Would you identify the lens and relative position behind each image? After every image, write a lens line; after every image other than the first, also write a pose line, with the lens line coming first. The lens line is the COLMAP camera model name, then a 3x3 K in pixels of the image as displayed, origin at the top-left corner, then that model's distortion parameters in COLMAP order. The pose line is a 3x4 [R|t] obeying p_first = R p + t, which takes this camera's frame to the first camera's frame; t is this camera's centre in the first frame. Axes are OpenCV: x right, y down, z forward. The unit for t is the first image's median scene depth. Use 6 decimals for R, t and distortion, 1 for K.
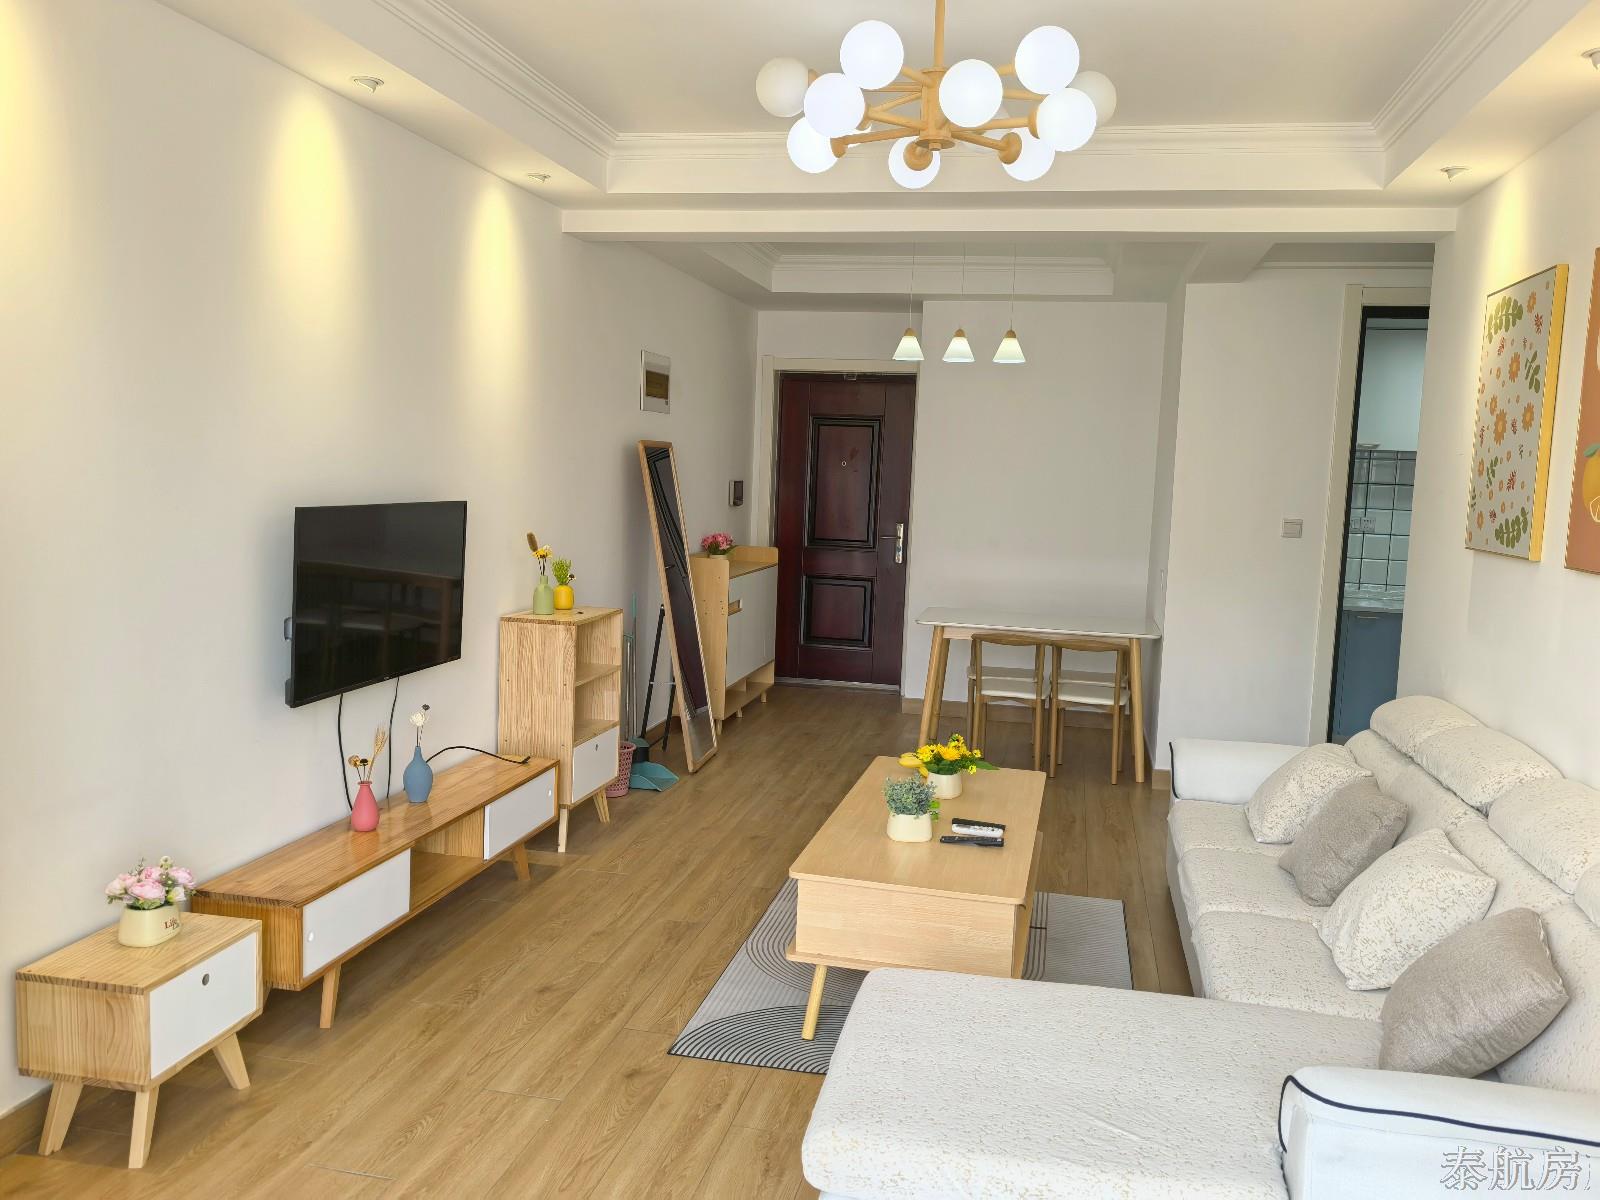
lens RADIAL K [[1271.6, 0, 800.2], [0, 1271.6, 601.9], [0, 0, 1]] dist [-0.010309, -0.000965]
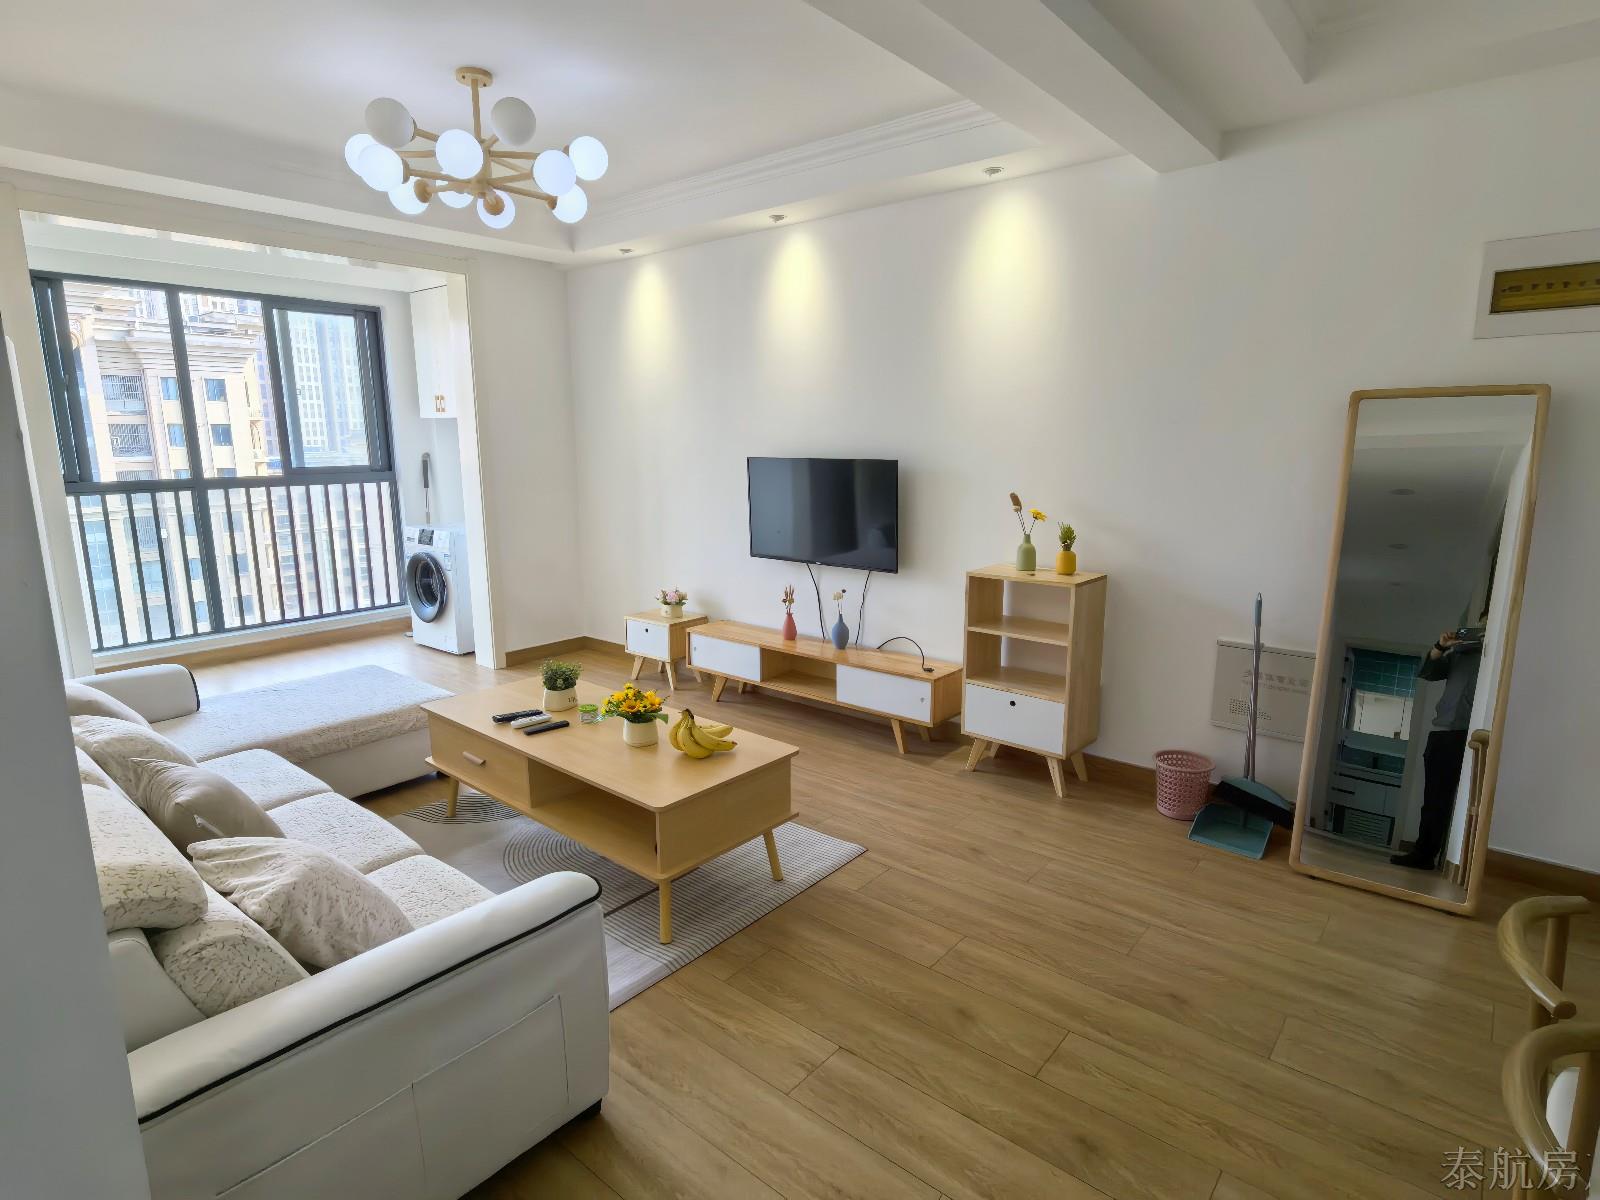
lens RADIAL K [[852.1, 0, 800.5], [0, 852.1, 596.6], [0, 0, 1]] dist [0.001713, -0.000104]
pose [[-0.467844, 0.107786, -0.877214, 0.511165], [-0.120185, 0.975557, 0.183969, -0.076130], [0.875601, 0.191497, -0.443454, 1.114484]]
